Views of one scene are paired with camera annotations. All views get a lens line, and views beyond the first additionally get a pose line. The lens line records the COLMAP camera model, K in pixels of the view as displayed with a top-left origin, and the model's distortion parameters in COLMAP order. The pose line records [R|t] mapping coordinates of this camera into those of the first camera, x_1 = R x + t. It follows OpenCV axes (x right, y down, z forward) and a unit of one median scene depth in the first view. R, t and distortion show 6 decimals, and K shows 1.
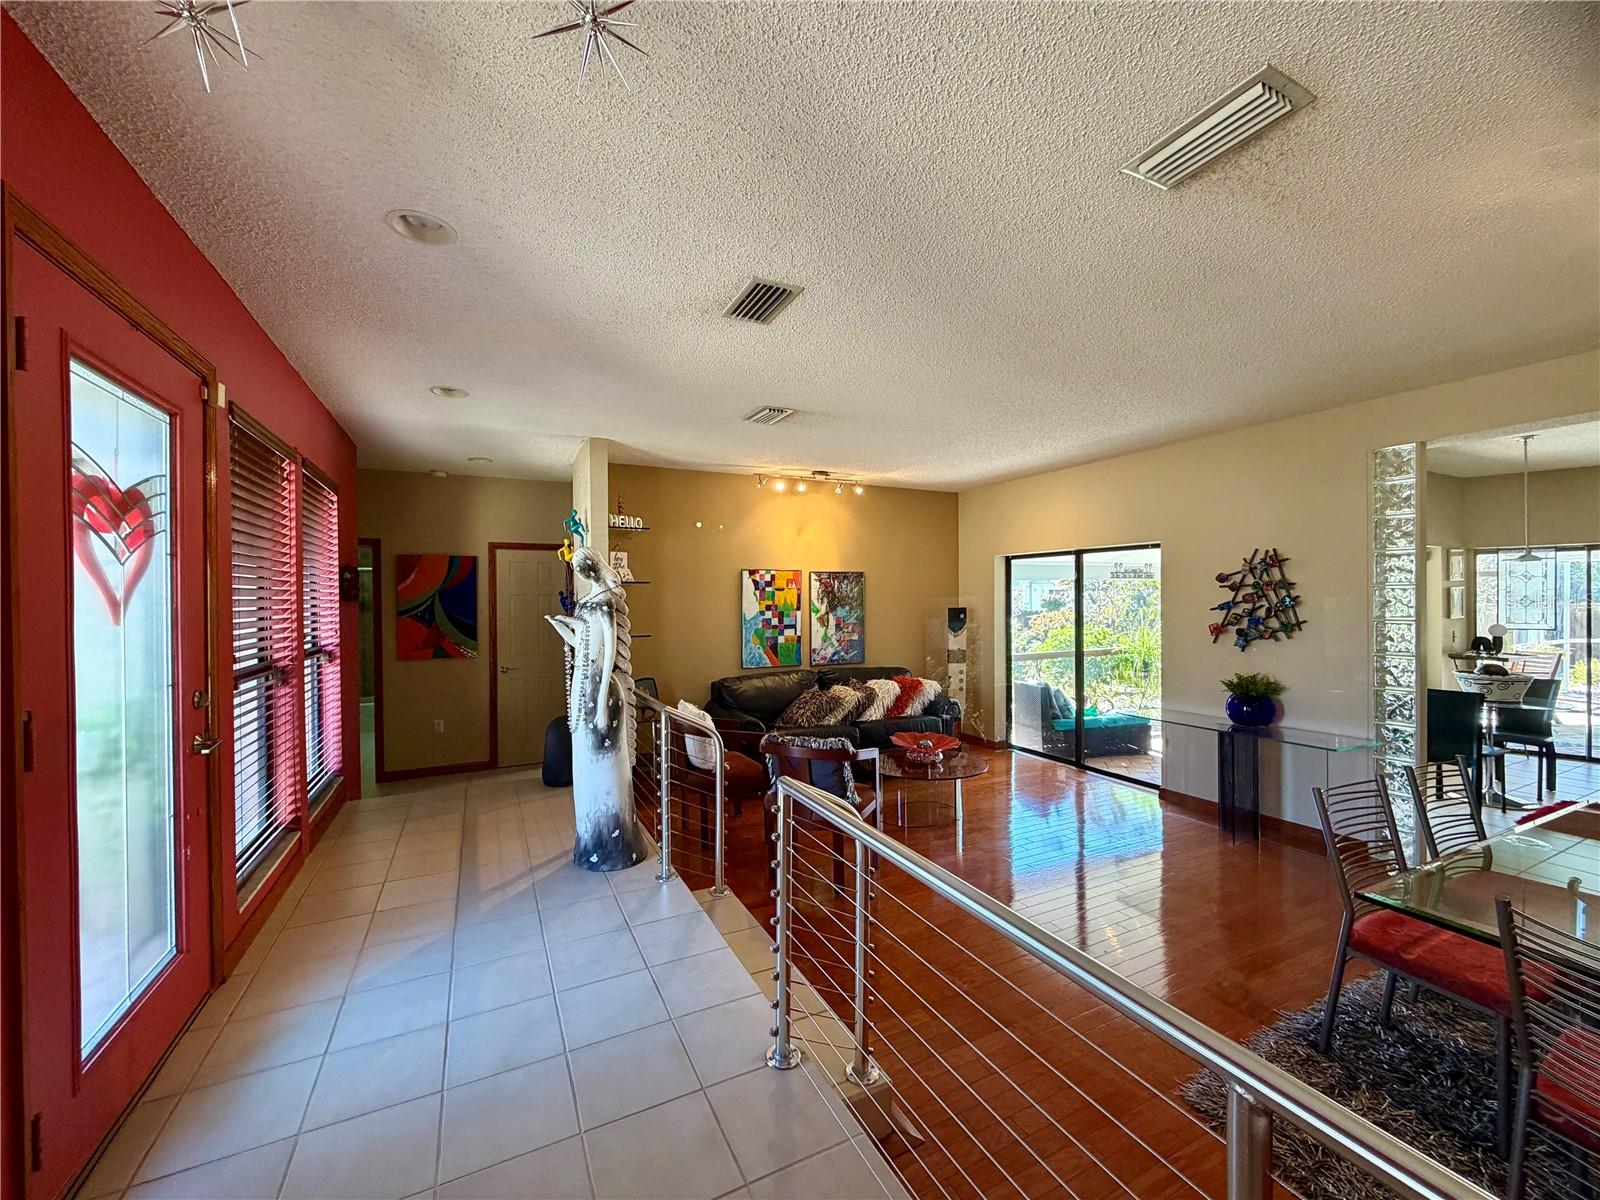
lens RADIAL K [[641.2, 0, 800.0], [0, 641.2, 600.0], [0, 0, 1]] dist [-0.003935, -0.000365]
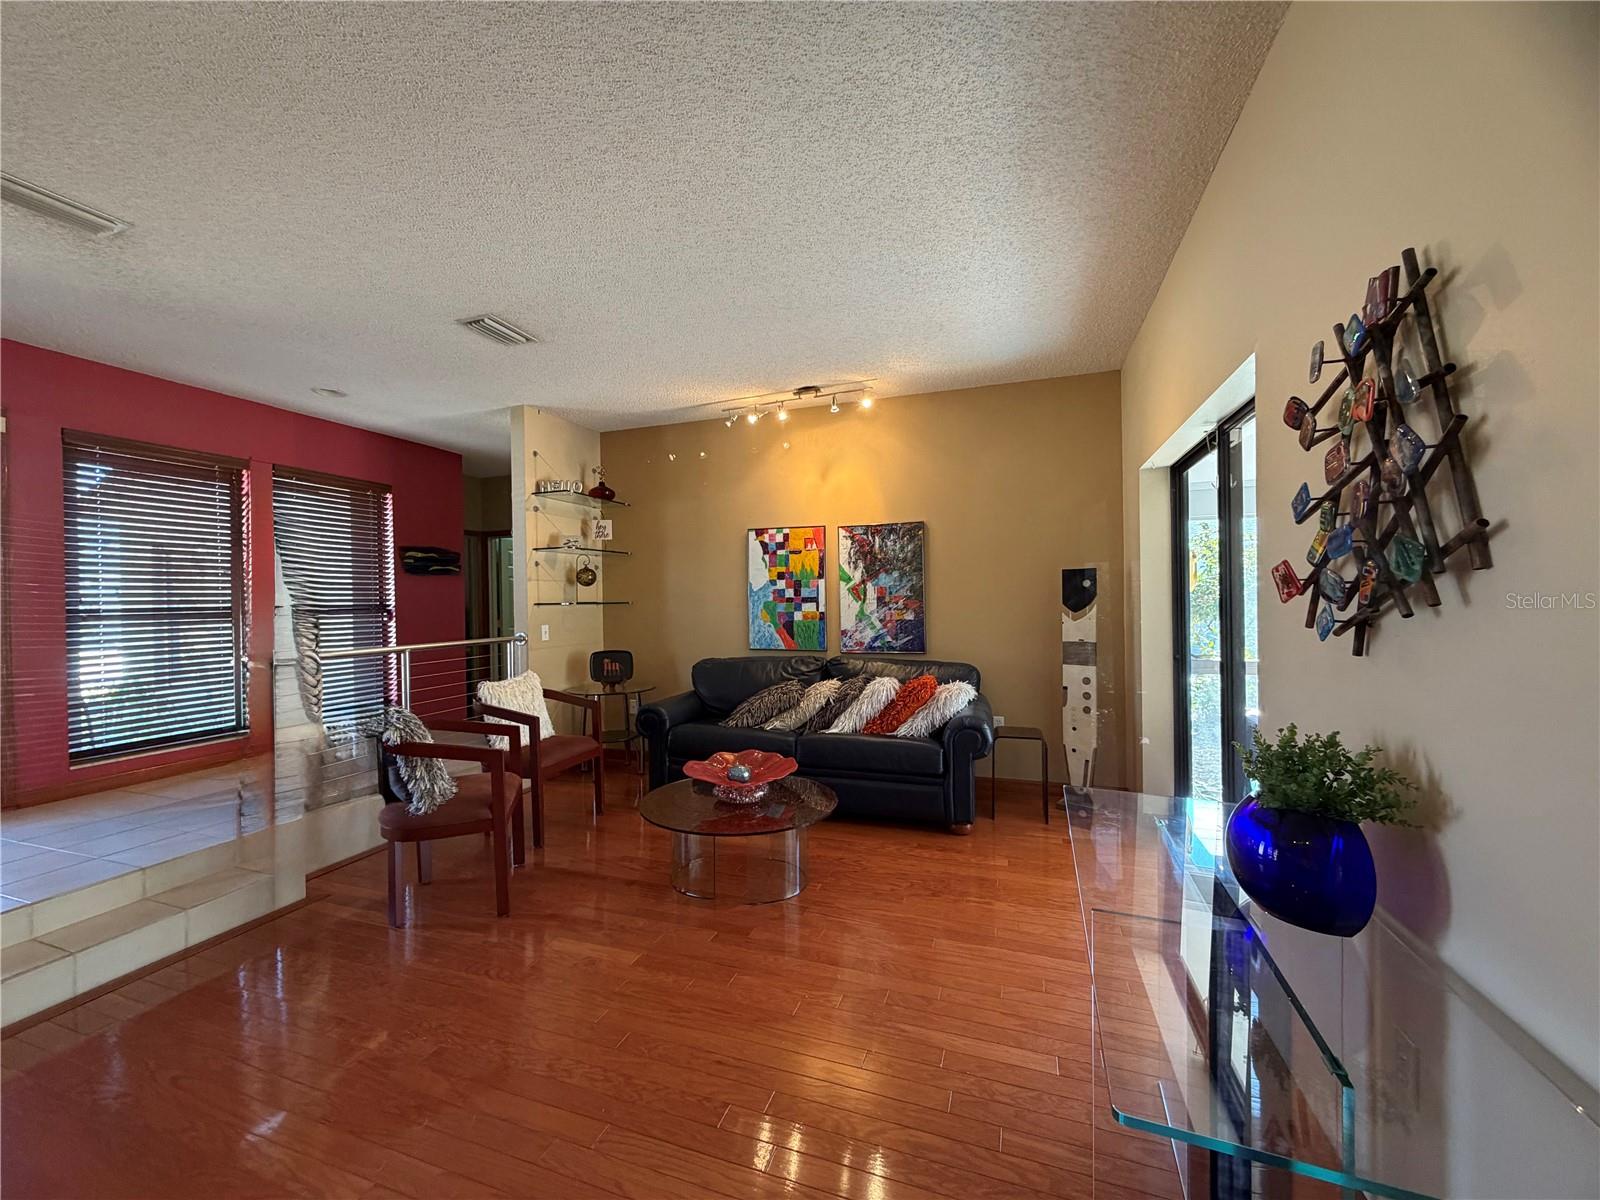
lens RADIAL K [[641.2, 0, 793.7], [0, 641.2, 605.5], [0, 0, 1]] dist [-0.003935, -0.000365]
pose [[0.690925, 0.004395, -0.722913, 0.526328], [0.009088, 0.999850, 0.014765, 0.036453], [0.722869, -0.016771, 0.690782, 0.448692]]
